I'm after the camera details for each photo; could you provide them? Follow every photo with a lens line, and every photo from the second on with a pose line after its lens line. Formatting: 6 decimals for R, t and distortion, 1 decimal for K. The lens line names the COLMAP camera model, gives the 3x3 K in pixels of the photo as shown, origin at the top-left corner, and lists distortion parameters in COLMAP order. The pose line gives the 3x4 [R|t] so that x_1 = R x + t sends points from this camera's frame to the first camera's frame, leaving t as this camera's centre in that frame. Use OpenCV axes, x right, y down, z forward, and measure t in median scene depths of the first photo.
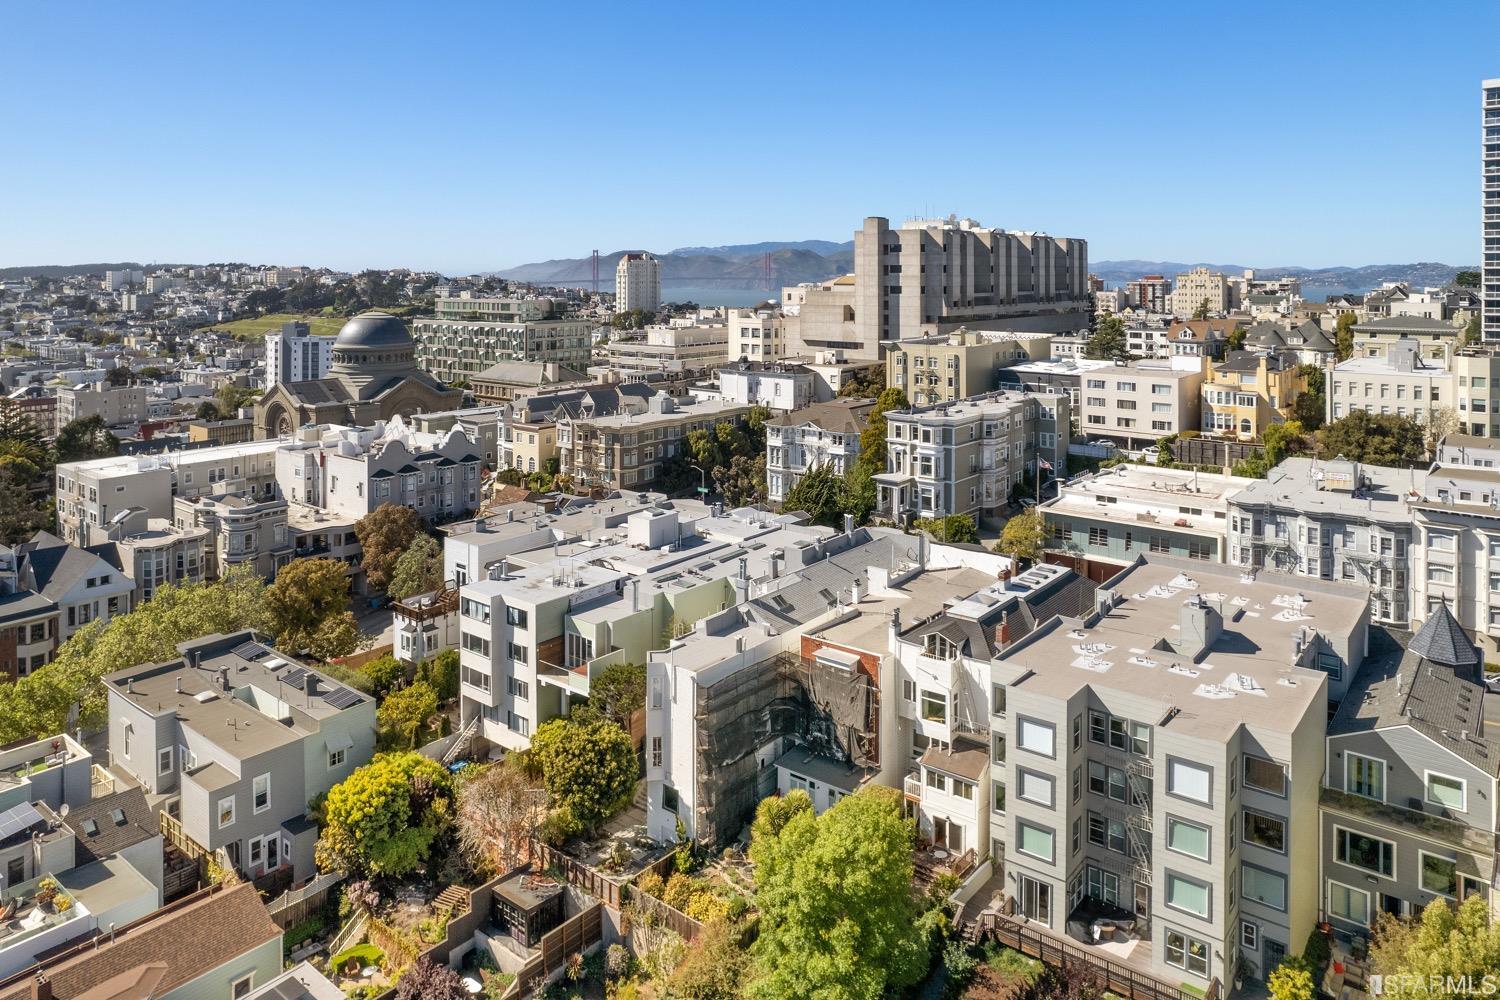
lens RADIAL K [[1006.7, 0, 752.8], [0, 1006.7, 281.2], [0, 0, 1]] dist [-0.031280, 0.003812]
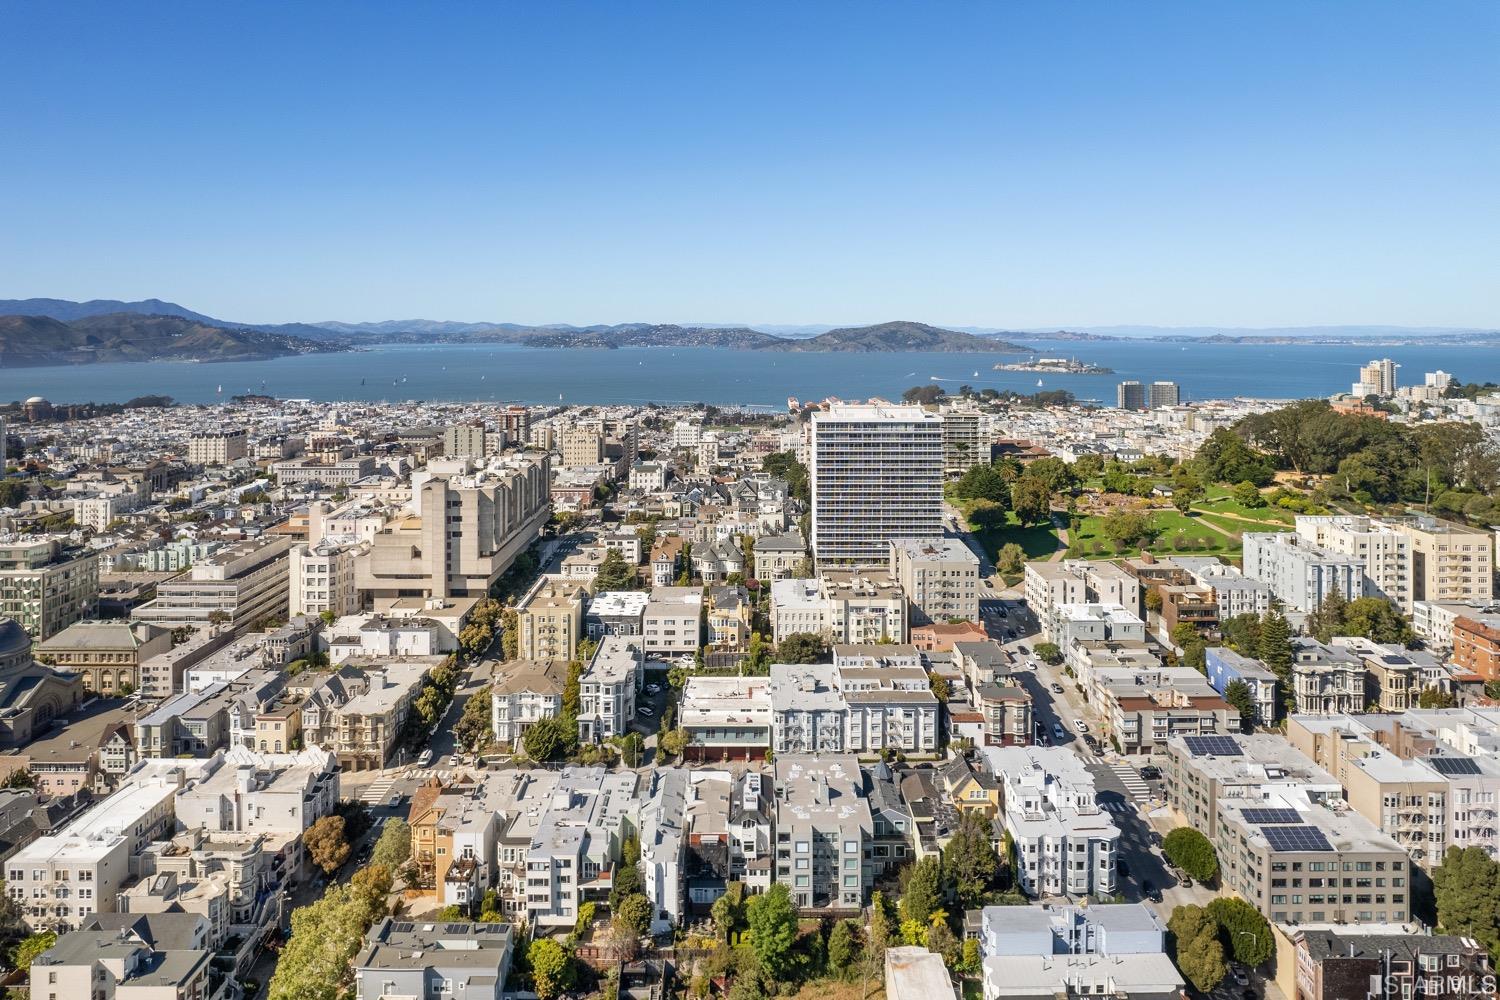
lens RADIAL K [[990.9, 0, 754.8], [0, 990.9, 396.1], [0, 0, 1]] dist [-0.062927, 0.044106]
pose [[0.782996, -0.028051, 0.621394, -0.681614], [0.005700, 0.999264, 0.037926, -0.426005], [-0.622000, -0.026155, 0.782580, -0.498181]]
